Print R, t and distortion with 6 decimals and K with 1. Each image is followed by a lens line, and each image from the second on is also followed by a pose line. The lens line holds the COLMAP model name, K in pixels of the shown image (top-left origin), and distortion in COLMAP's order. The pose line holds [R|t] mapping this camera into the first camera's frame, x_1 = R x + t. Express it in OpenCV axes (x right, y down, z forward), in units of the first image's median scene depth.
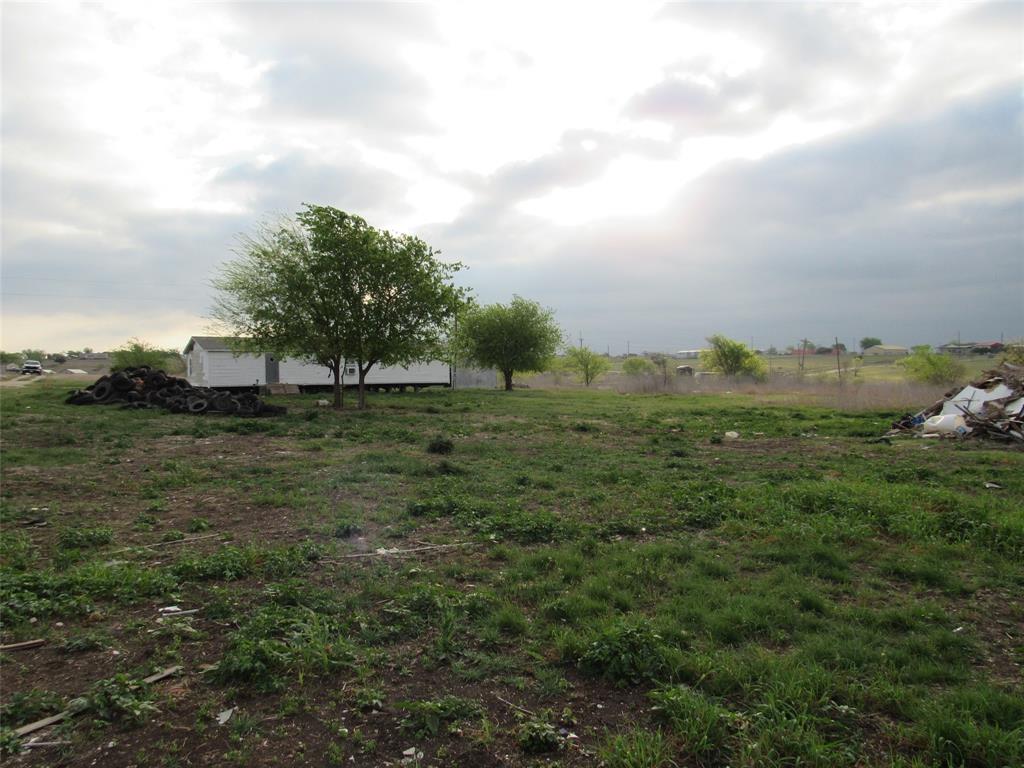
lens RADIAL K [[727.5, 0, 514.4], [0, 727.5, 384.5], [0, 0, 1]] dist [-0.025649, 0.006140]
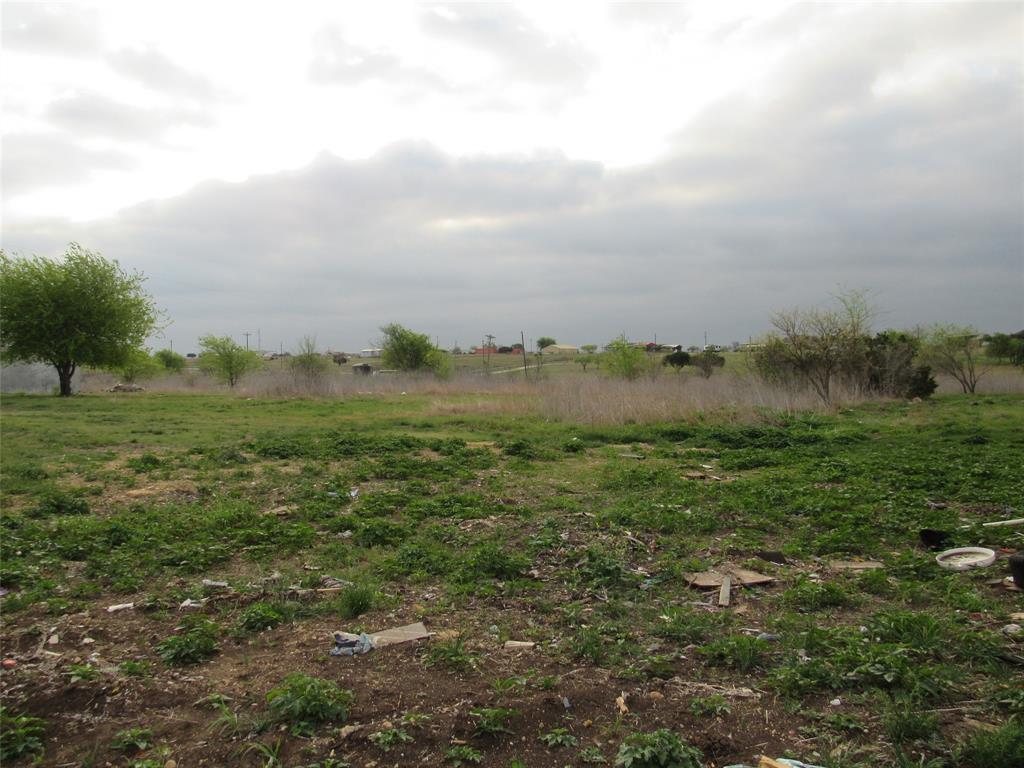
lens RADIAL K [[727.5, 0, 512.3], [0, 727.5, 384.7], [0, 0, 1]] dist [-0.025649, 0.006140]
pose [[0.914174, -0.013247, 0.405105, 0.063356], [0.013665, 0.999905, 0.001860, 0.001510], [-0.405091, 0.003835, 0.914268, 0.179034]]
